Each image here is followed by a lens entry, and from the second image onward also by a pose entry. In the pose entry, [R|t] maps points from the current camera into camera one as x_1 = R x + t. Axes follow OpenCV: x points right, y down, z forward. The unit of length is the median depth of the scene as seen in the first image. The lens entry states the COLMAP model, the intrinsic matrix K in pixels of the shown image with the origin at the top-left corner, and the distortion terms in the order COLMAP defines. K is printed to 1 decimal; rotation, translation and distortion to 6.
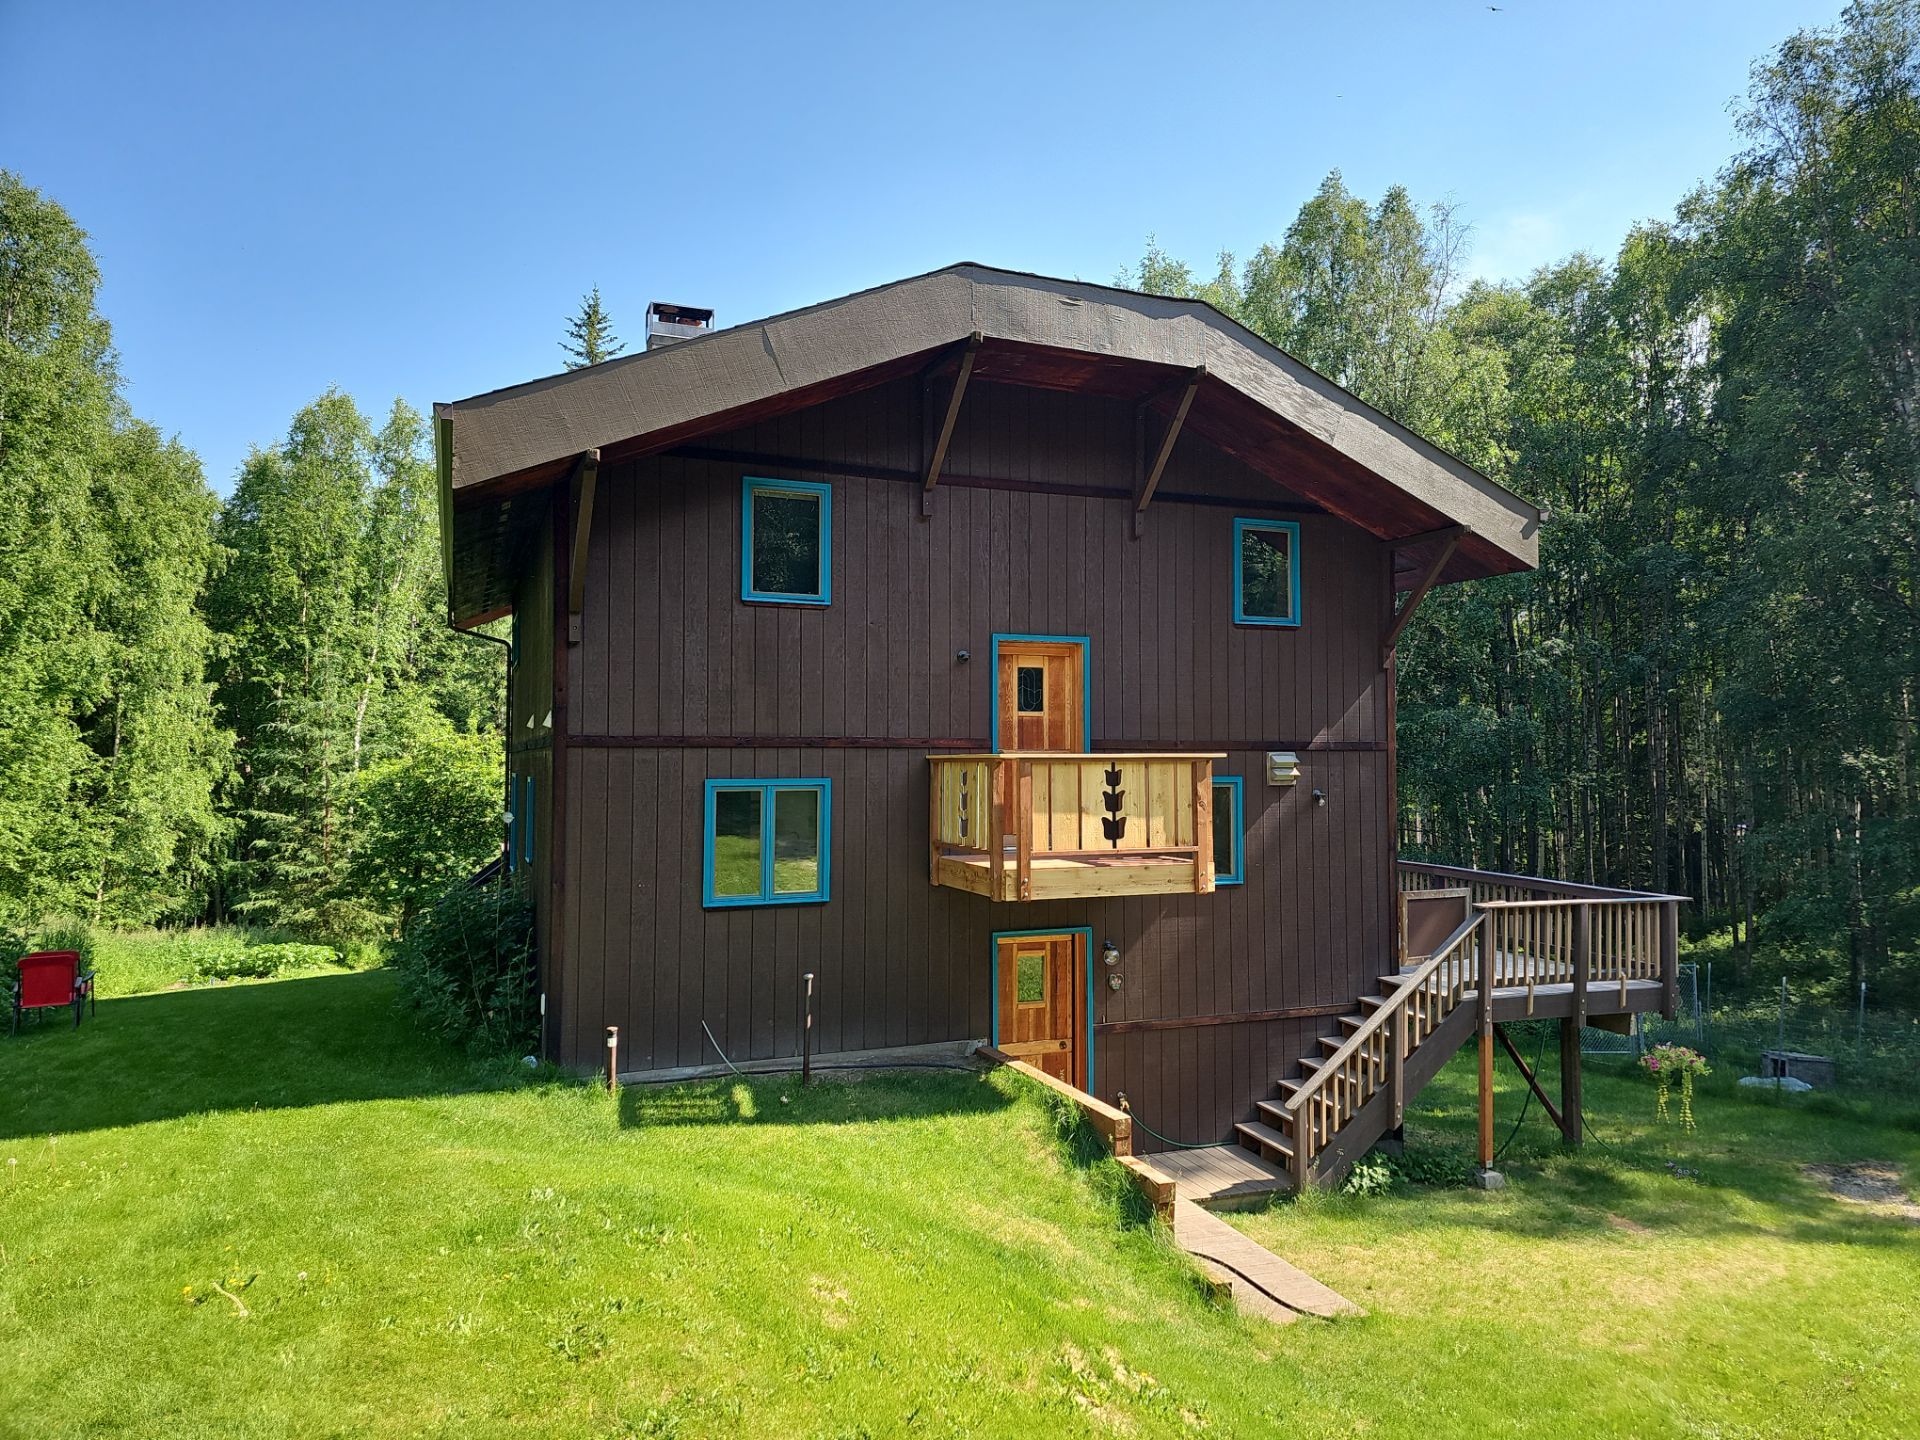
lens RADIAL K [[1259.1, 0, 956.2], [0, 1259.1, 714.5], [0, 0, 1]] dist [0.058094, -0.050274]
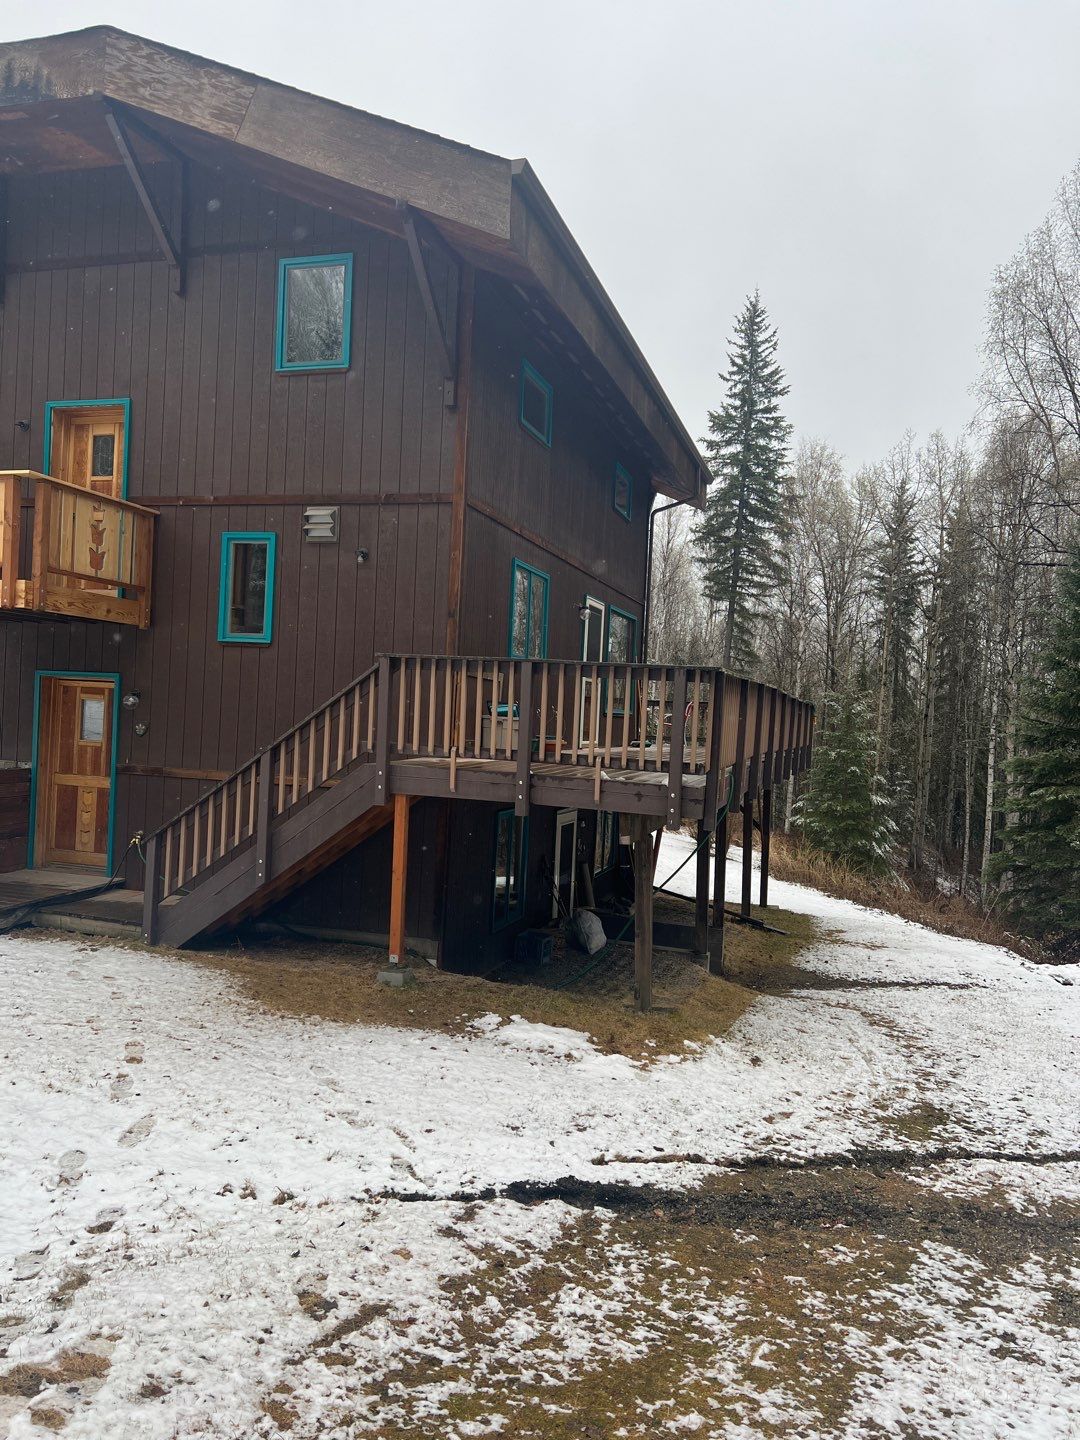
lens RADIAL K [[1074.2, 0, 542.6], [0, 1074.2, 725.8], [0, 0, 1]] dist [0.051344, -0.055458]
pose [[0.783725, 0.045685, -0.619426, 1.021817], [-0.024345, 0.998784, 0.042861, 0.176491], [0.620631, -0.018511, 0.783884, 0.540213]]
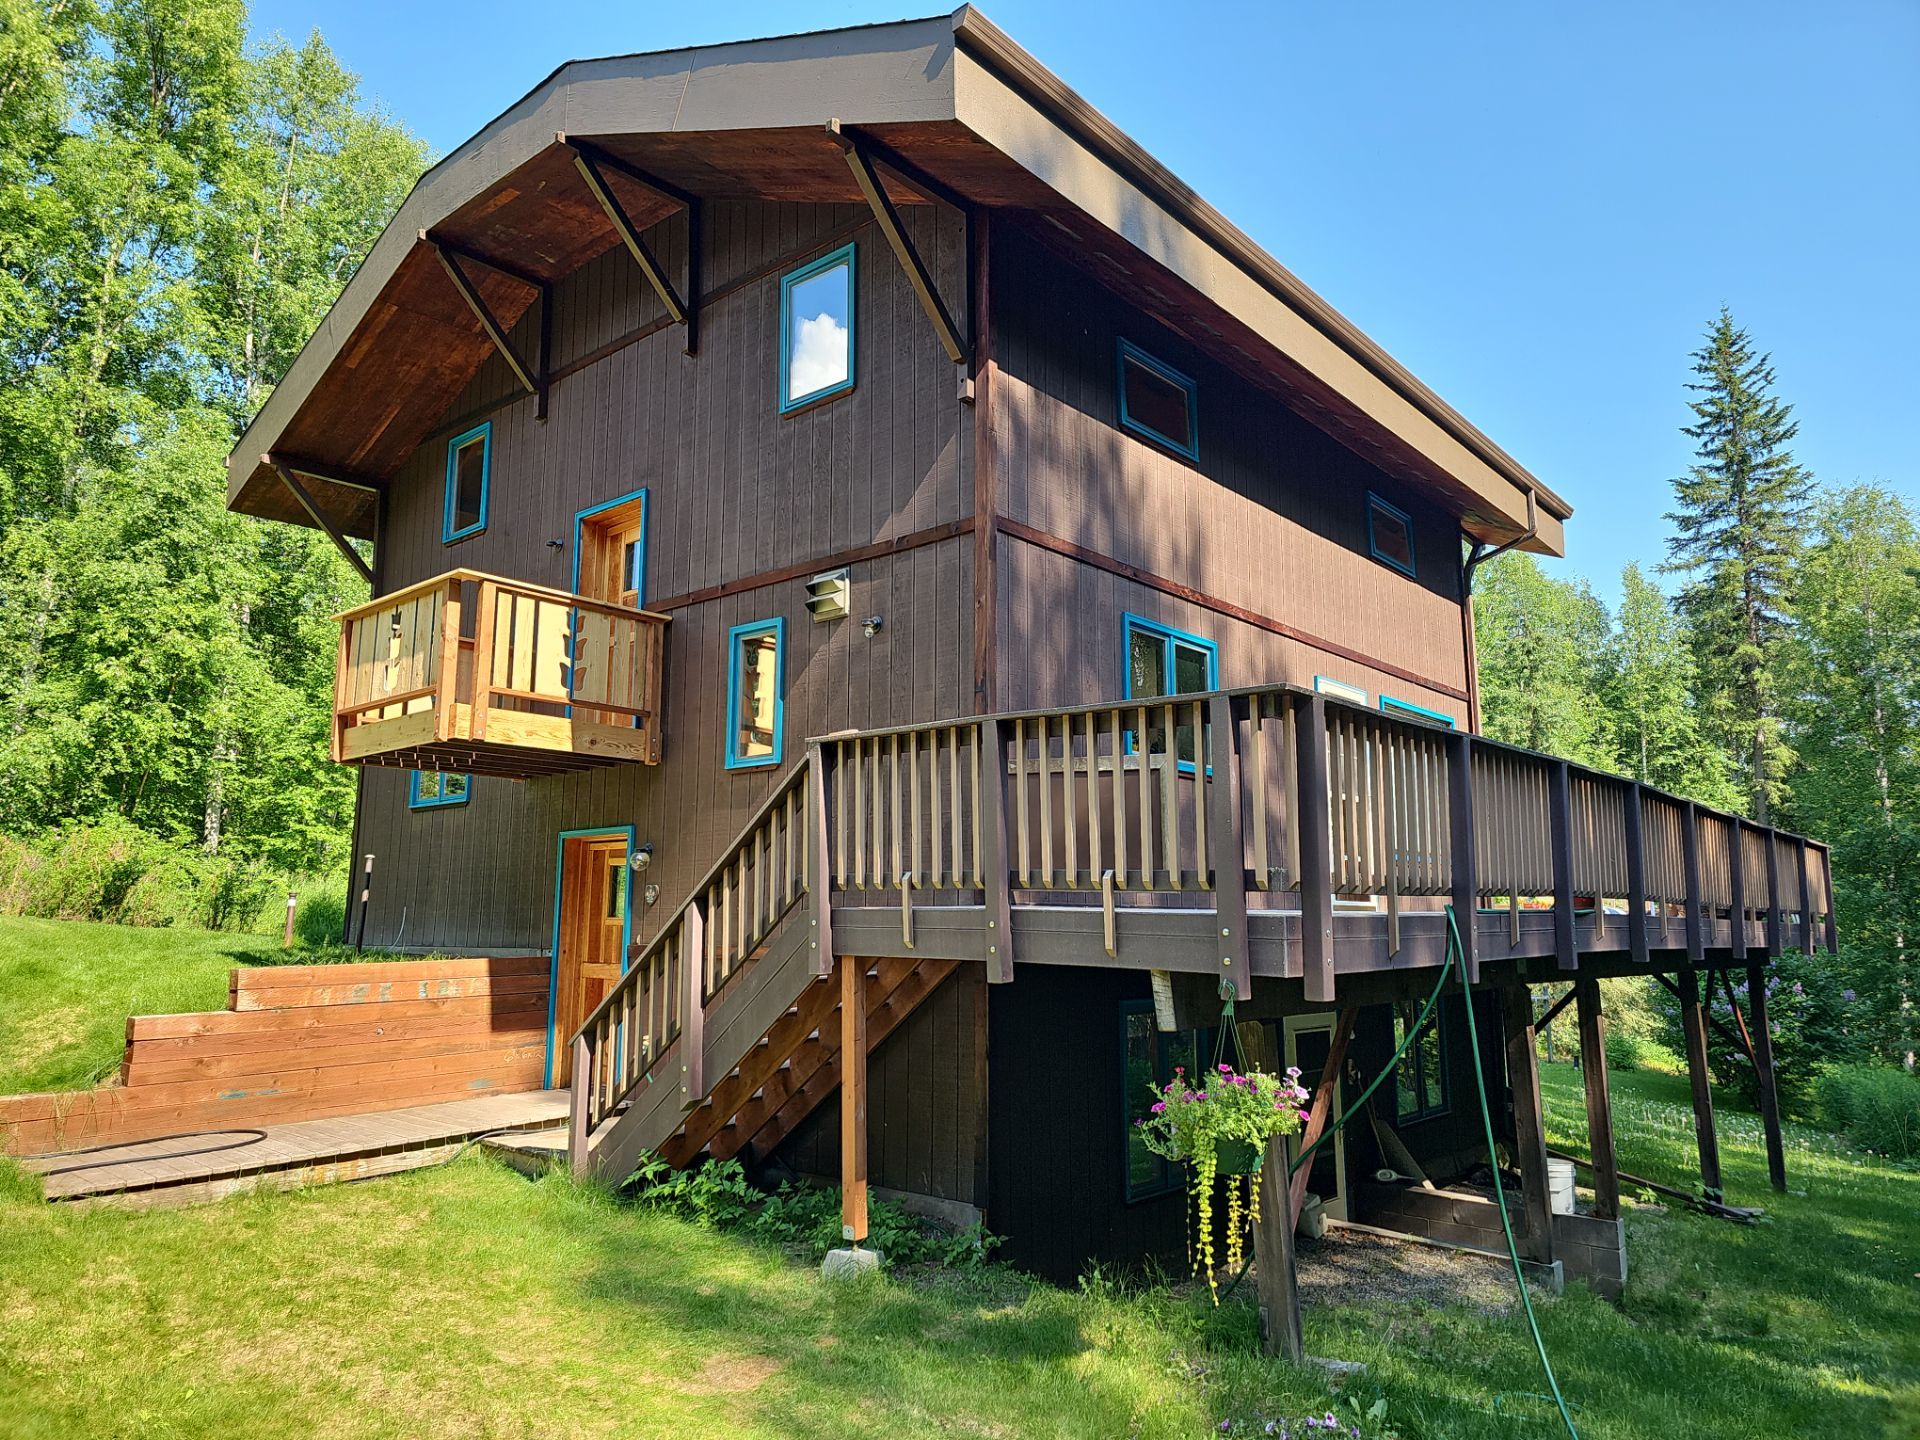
lens RADIAL K [[1259.1, 0, 956.2], [0, 1259.1, 714.5], [0, 0, 1]] dist [0.058094, -0.050274]
pose [[0.462175, -0.139253, -0.875787, 1.007975], [0.031350, 0.989542, -0.140796, 0.234608], [0.886234, 0.037616, 0.461707, 0.857499]]
